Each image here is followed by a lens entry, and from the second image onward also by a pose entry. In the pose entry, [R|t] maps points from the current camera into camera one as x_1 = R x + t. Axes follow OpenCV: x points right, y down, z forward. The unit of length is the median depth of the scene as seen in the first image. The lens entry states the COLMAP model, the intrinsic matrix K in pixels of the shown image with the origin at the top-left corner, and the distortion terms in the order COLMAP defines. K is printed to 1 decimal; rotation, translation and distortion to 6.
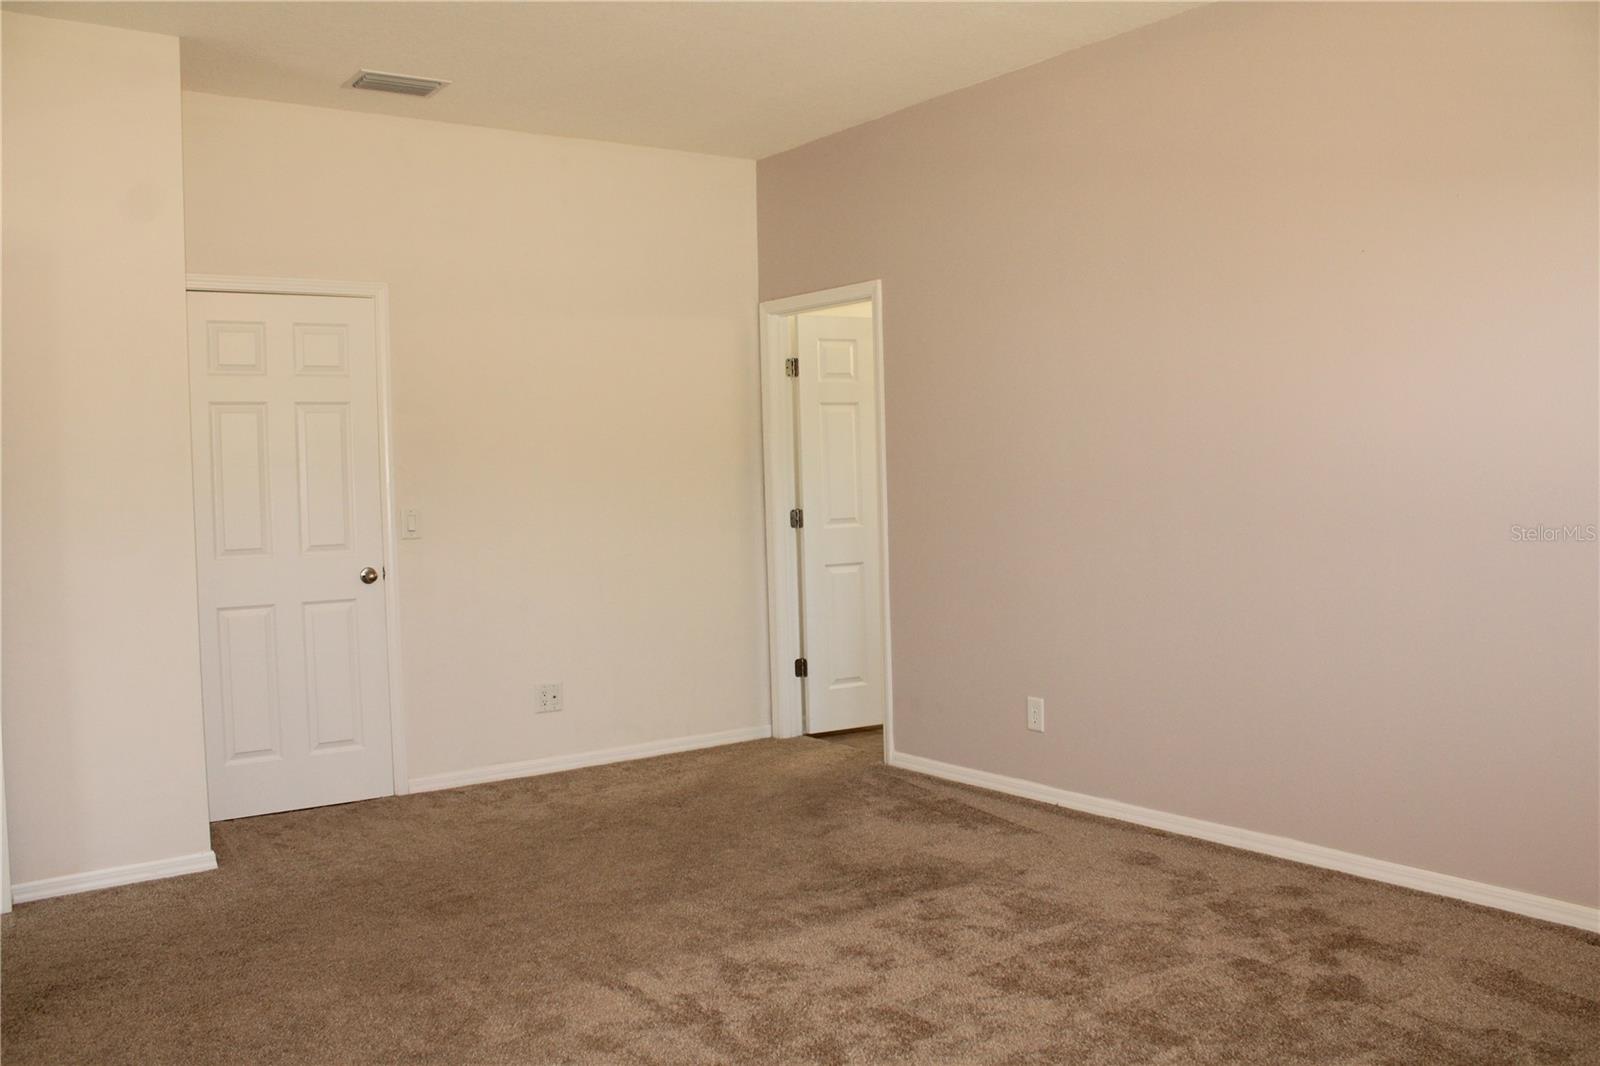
lens RADIAL K [[1330.8, 0, 800.0], [0, 1330.8, 533.0], [0, 0, 1]] dist [-0.159722, 0.143681]
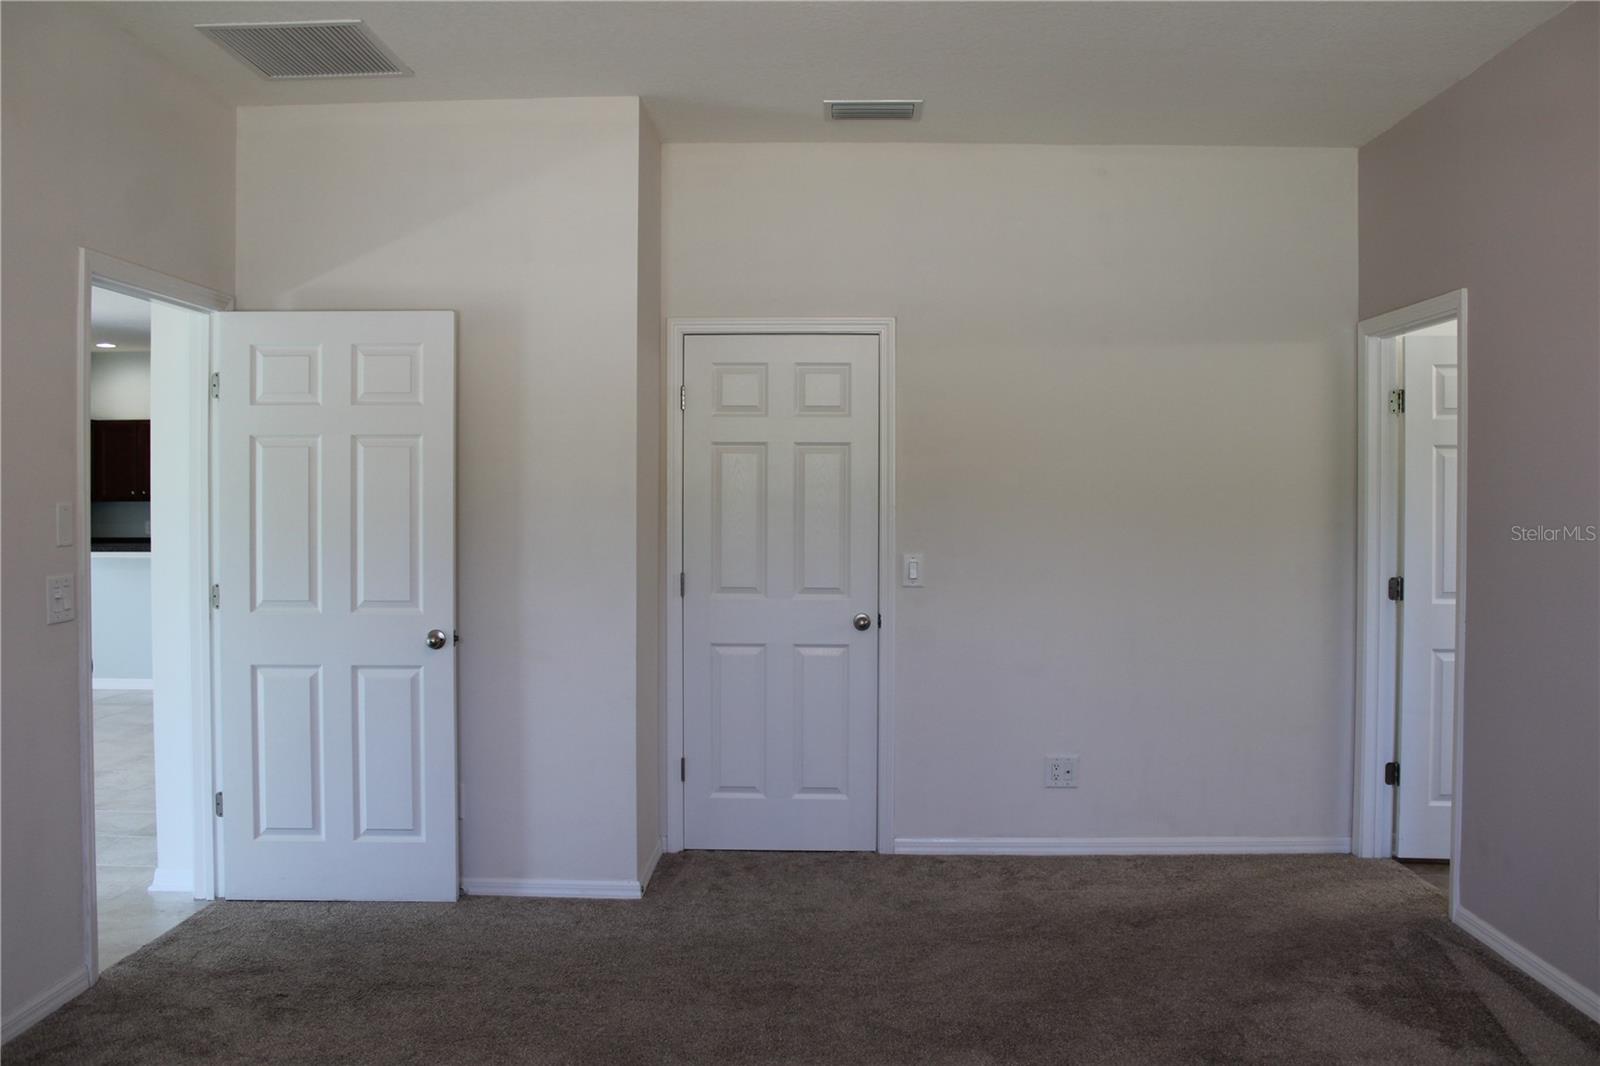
lens RADIAL K [[1330.8, 0, 800.0], [0, 1330.8, 533.0], [0, 0, 1]] dist [-0.159722, 0.143681]
pose [[0.793921, 0.044469, -0.606392, 0.204775], [-0.052371, 0.998617, 0.004665, -0.032401], [0.605761, 0.028054, 0.795152, 0.175590]]
